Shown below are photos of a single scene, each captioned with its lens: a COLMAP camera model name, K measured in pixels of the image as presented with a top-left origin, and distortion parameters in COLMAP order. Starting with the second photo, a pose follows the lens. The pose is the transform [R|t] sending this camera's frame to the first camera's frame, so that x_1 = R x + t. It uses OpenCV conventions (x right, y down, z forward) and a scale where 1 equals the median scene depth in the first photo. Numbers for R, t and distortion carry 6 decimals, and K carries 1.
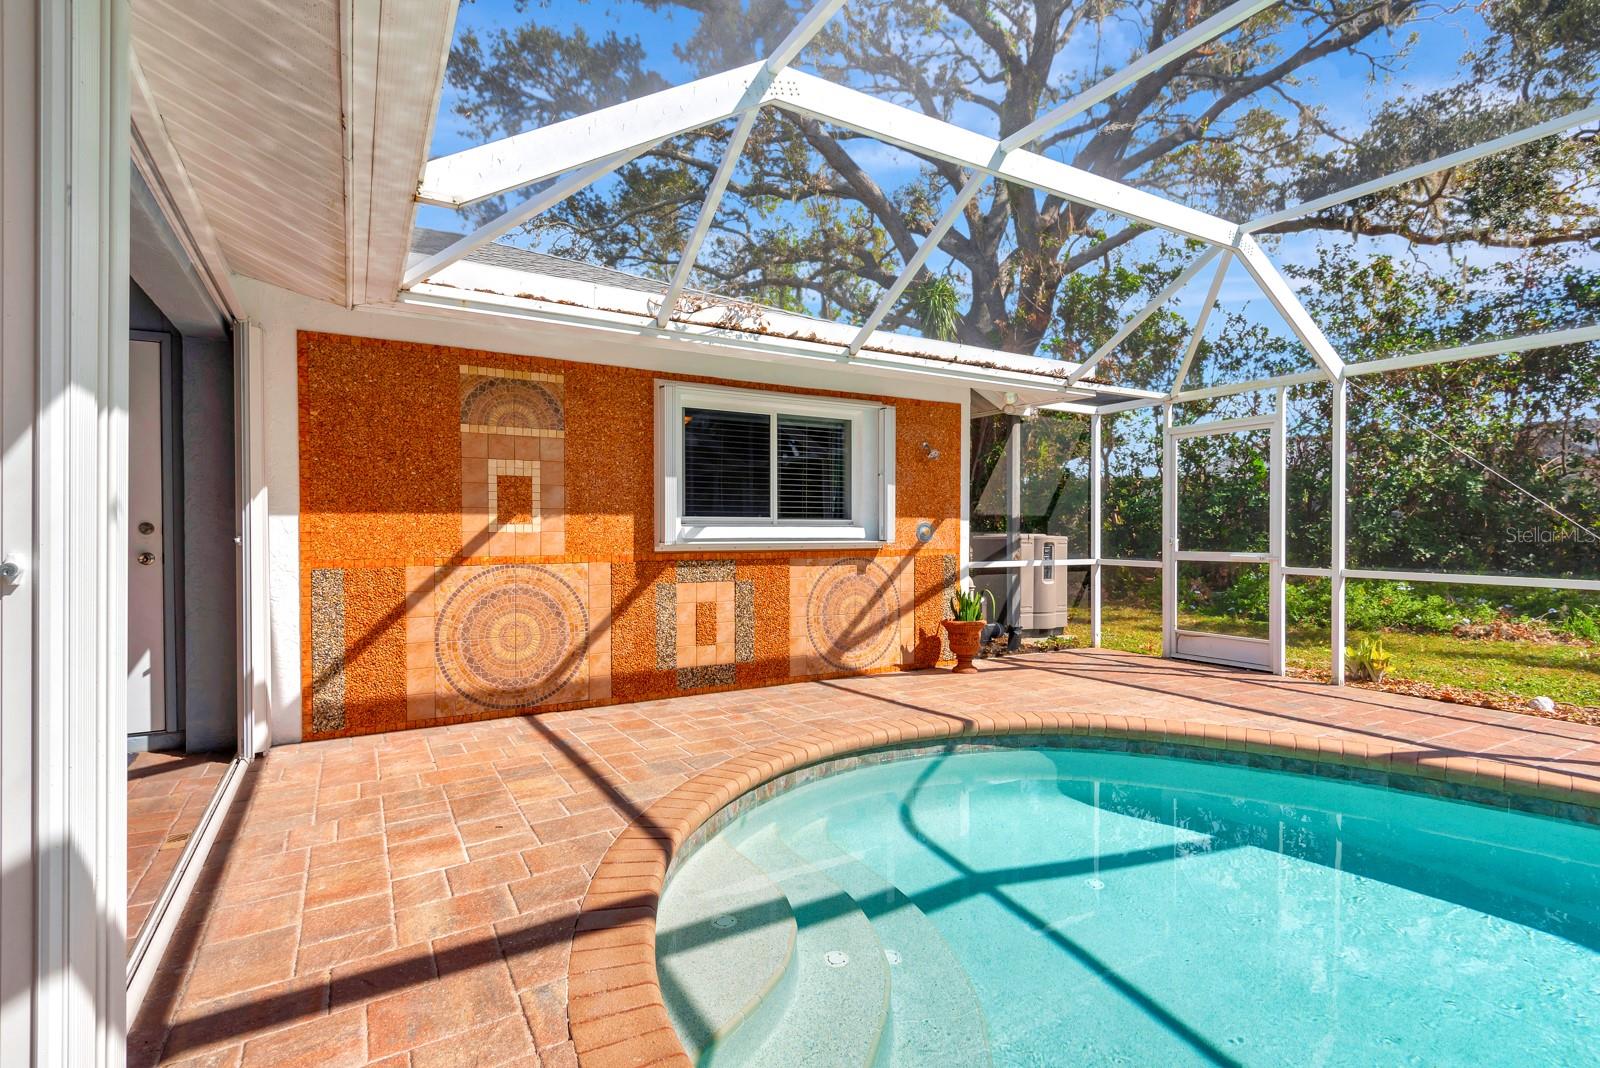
lens RADIAL K [[756.7, 0, 800.2], [0, 756.7, 549.9], [0, 0, 1]] dist [0.033202, -0.023487]
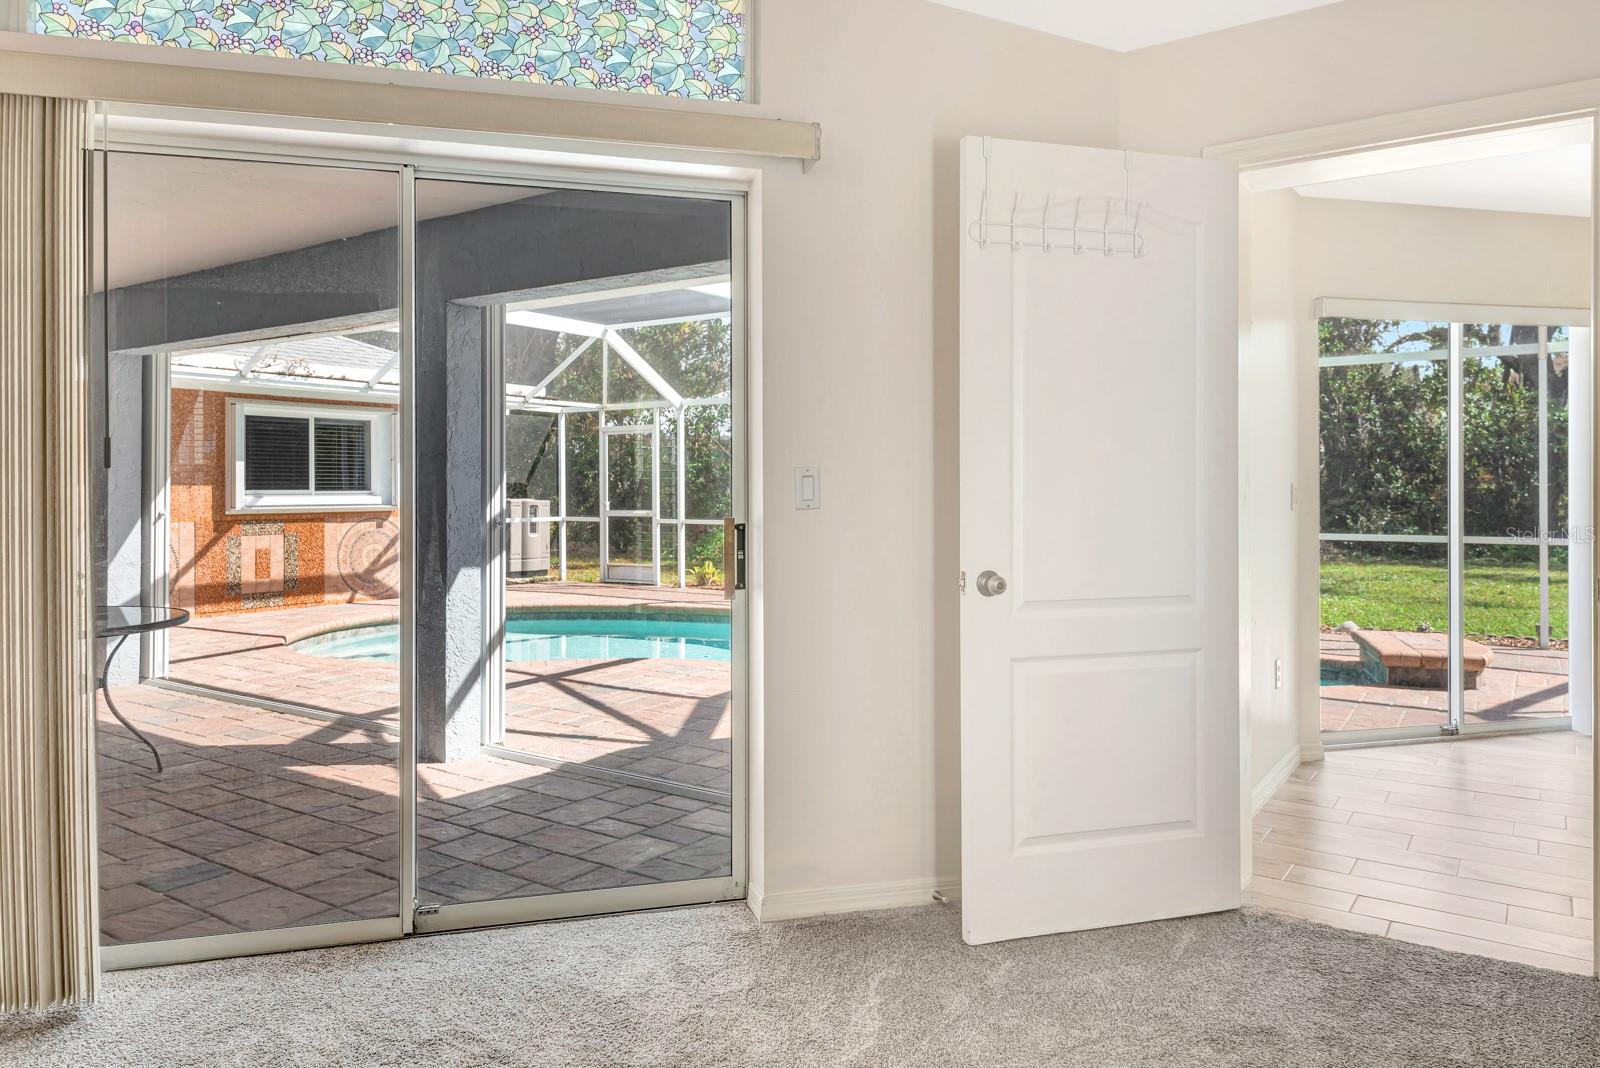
lens RADIAL K [[1056.6, 0, 810.4], [0, 1056.6, 490.1], [0, 0, 1]] dist [0.001968, -0.001507]
pose [[0.897653, -0.003917, 0.440686, -0.068370], [0.014845, 0.999662, -0.021354, 0.013975], [-0.440454, 0.025711, 0.897407, -1.177719]]
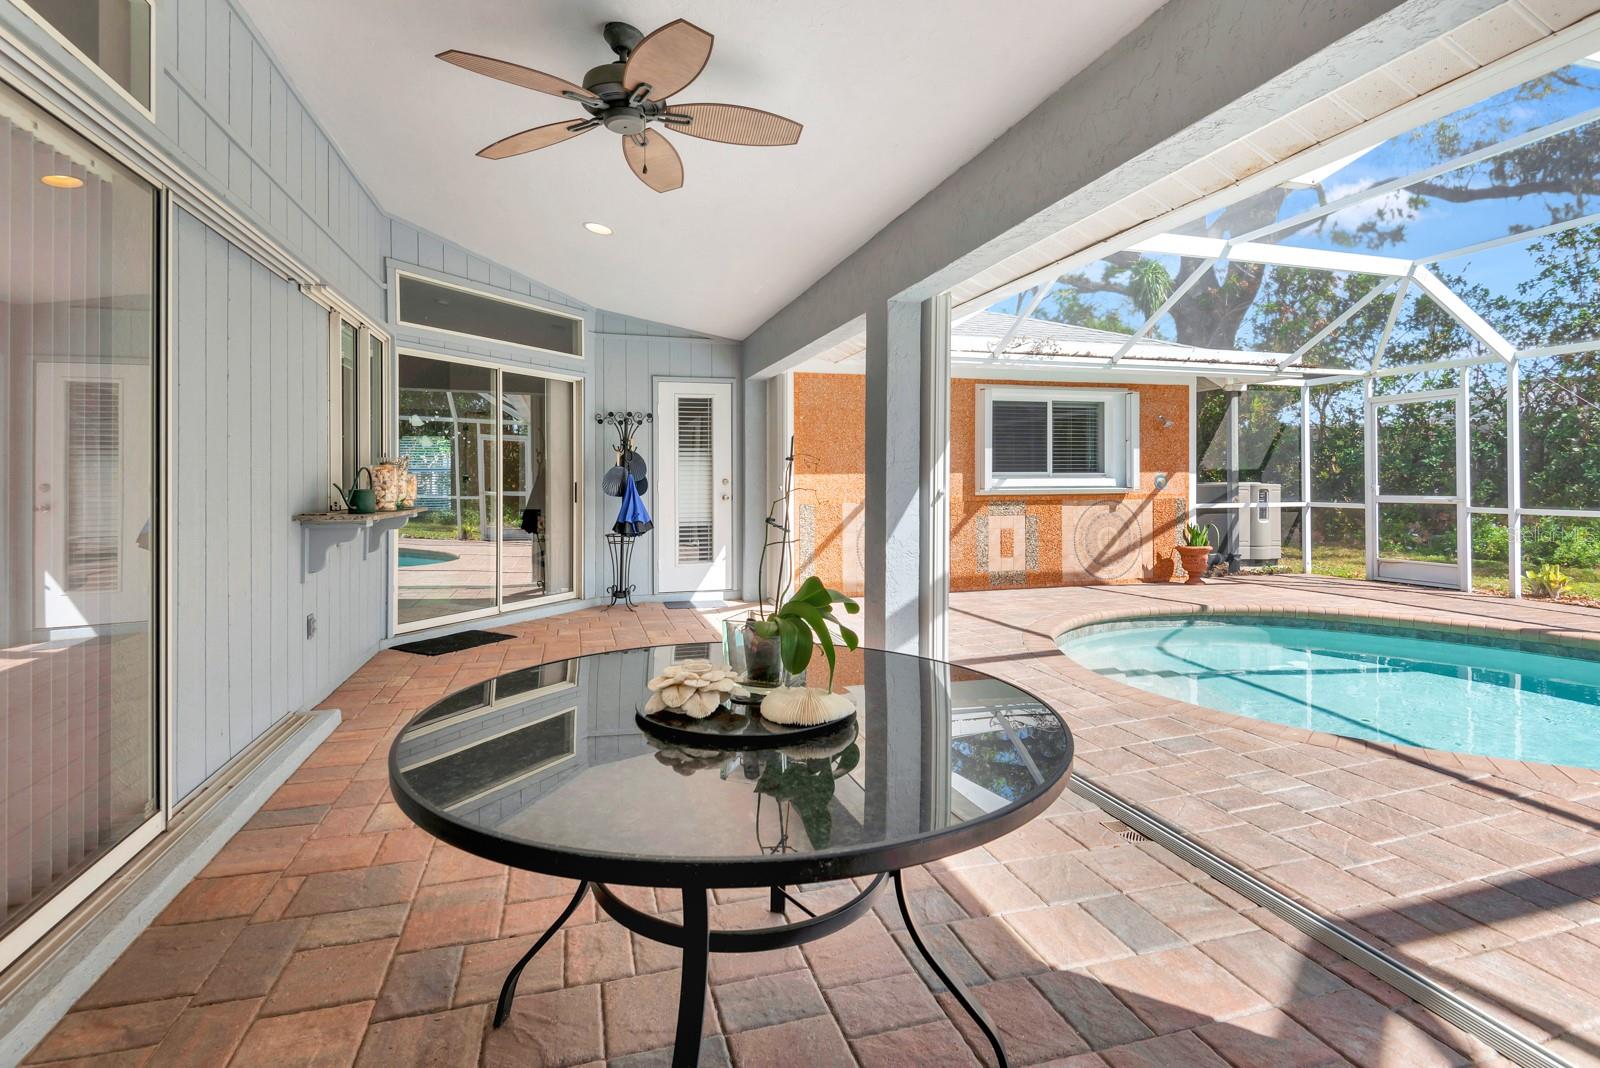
lens RADIAL K [[741.6, 0, 798.4], [0, 741.6, 490.6], [0, 0, 1]] dist [0.032357, -0.020993]
pose [[0.971690, -0.003513, -0.236234, -0.163353], [0.000266, 0.999905, -0.013776, 0.012099], [0.236260, 0.013323, 0.971599, -0.492073]]
